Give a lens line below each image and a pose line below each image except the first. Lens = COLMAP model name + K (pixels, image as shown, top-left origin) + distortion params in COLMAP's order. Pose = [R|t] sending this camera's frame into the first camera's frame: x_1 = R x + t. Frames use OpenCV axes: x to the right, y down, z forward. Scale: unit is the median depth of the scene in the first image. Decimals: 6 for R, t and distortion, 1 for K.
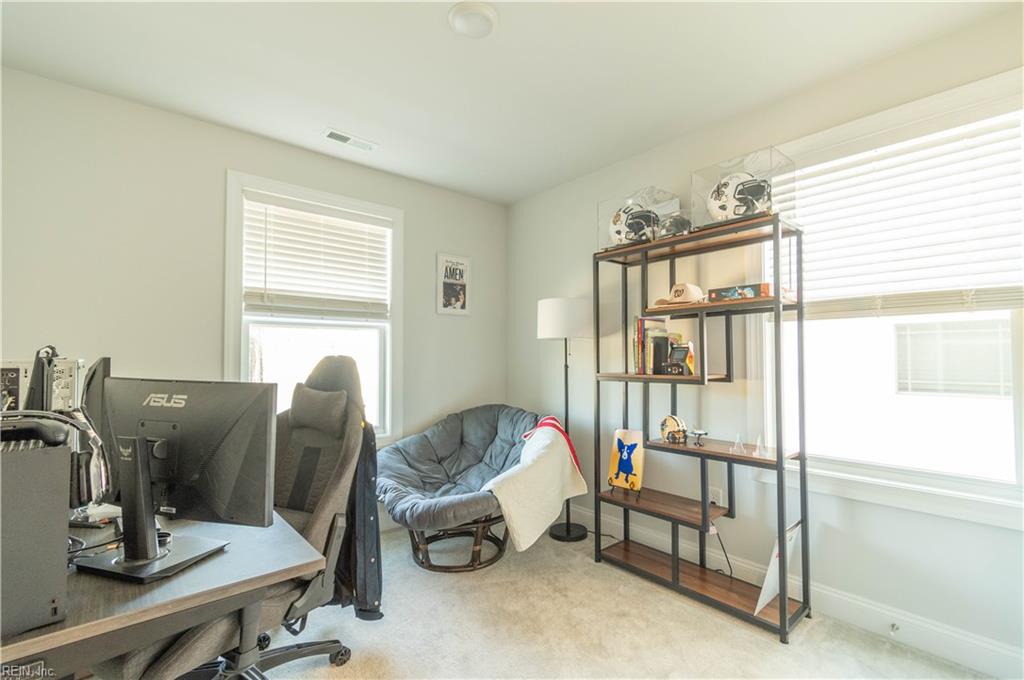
lens RADIAL K [[461.3, 0, 531.5], [0, 461.3, 347.4], [0, 0, 1]] dist [0.015851, -0.022925]
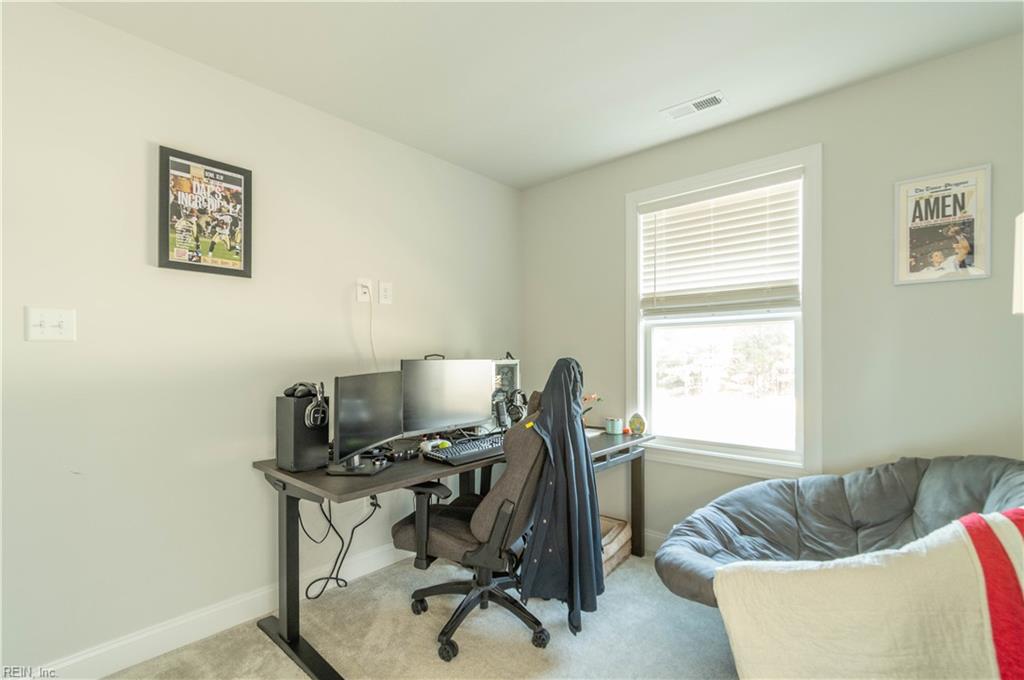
lens RADIAL K [[453.1, 0, 510.0], [0, 453.1, 360.4], [0, 0, 1]] dist [0.027538, -0.020921]
pose [[0.115649, 0.005280, -0.993276, 0.346907], [0.022272, 0.999721, 0.007907, 0.008467], [0.993040, -0.023036, 0.115499, 0.466190]]
